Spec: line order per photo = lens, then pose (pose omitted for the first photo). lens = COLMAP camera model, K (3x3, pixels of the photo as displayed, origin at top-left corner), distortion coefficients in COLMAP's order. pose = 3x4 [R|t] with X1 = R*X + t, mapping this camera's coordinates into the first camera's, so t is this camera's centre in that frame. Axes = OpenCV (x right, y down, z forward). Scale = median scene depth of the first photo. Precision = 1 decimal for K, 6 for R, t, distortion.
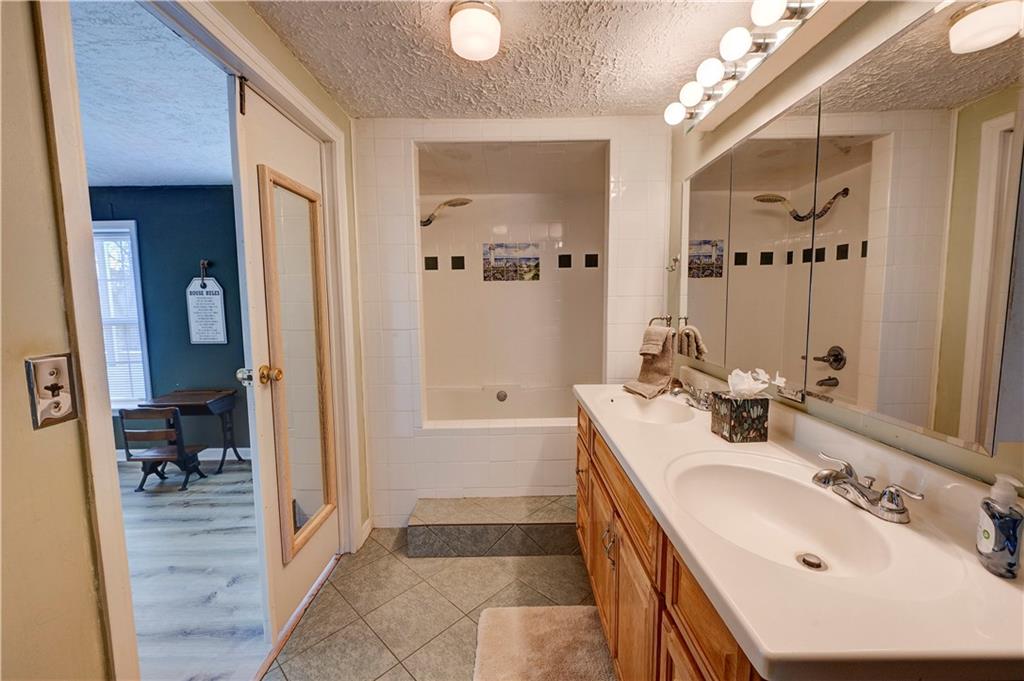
lens RADIAL K [[412.7, 0, 511.0], [0, 412.7, 339.3], [0, 0, 1]] dist [-0.004010, 0.000437]
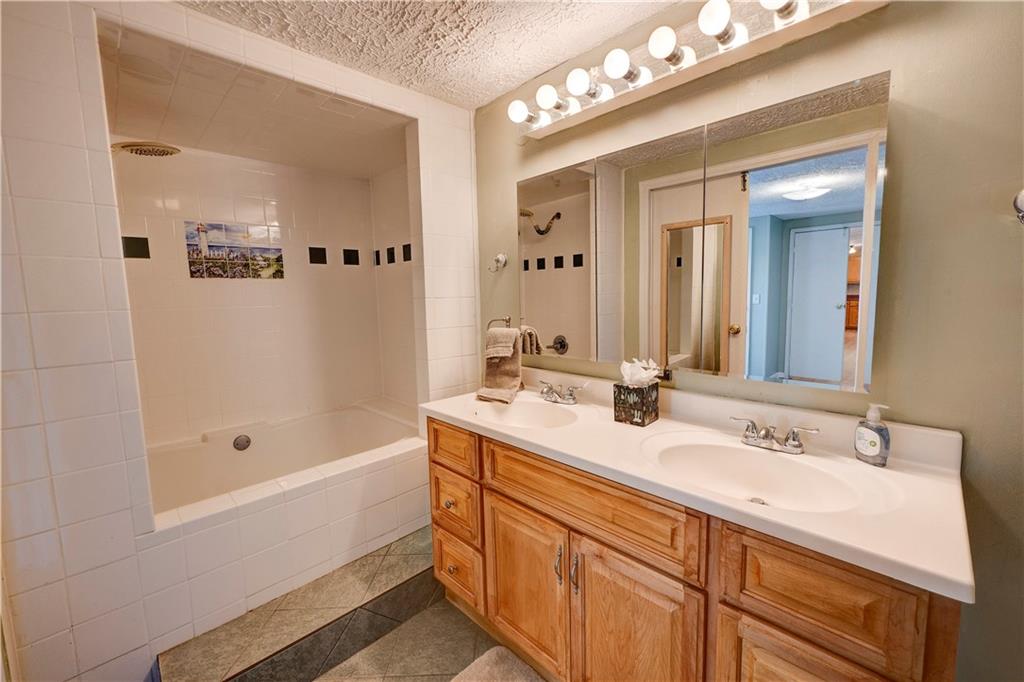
lens RADIAL K [[410.4, 0, 514.4], [0, 410.4, 338.6], [0, 0, 1]] dist [-0.005050, -0.000957]
pose [[0.699512, -0.078258, 0.710323, -0.248403], [0.085037, 0.996039, 0.025993, -0.023251], [-0.709543, 0.042221, 0.703396, 0.240420]]
